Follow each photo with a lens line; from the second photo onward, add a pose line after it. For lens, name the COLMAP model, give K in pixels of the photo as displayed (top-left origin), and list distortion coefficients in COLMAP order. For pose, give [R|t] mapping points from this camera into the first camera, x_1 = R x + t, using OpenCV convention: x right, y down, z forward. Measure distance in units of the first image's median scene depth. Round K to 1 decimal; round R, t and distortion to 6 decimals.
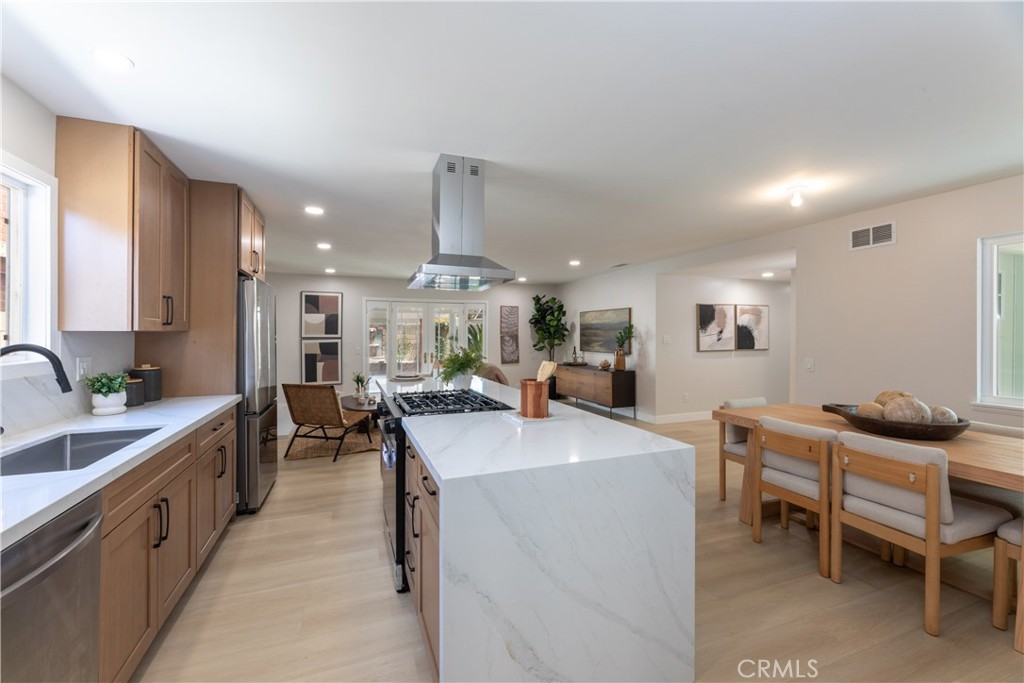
lens RADIAL K [[413.7, 0, 503.5], [0, 413.7, 335.2], [0, 0, 1]] dist [0.002953, -0.001610]
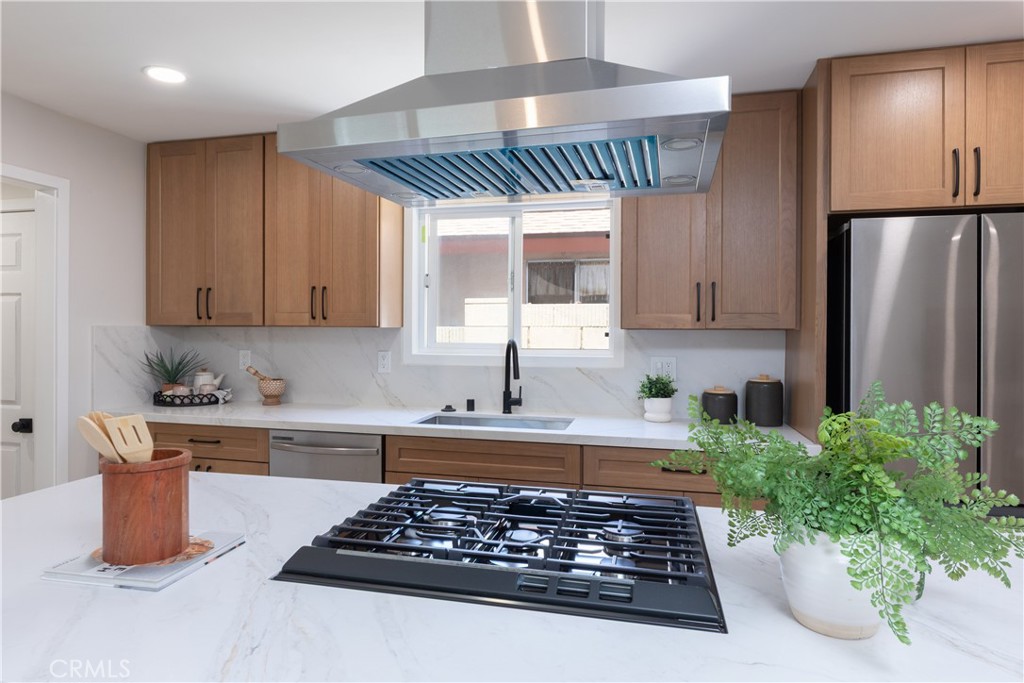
lens RADIAL K [[590.0, 0, 506.2], [0, 590.0, 333.9], [0, 0, 1]] dist [-0.004332, -0.001932]
pose [[-0.565828, -0.000210, -0.824523, 0.099538], [-0.007509, 0.999960, 0.004899, -0.001417], [0.824489, 0.008963, -0.565807, 0.476016]]
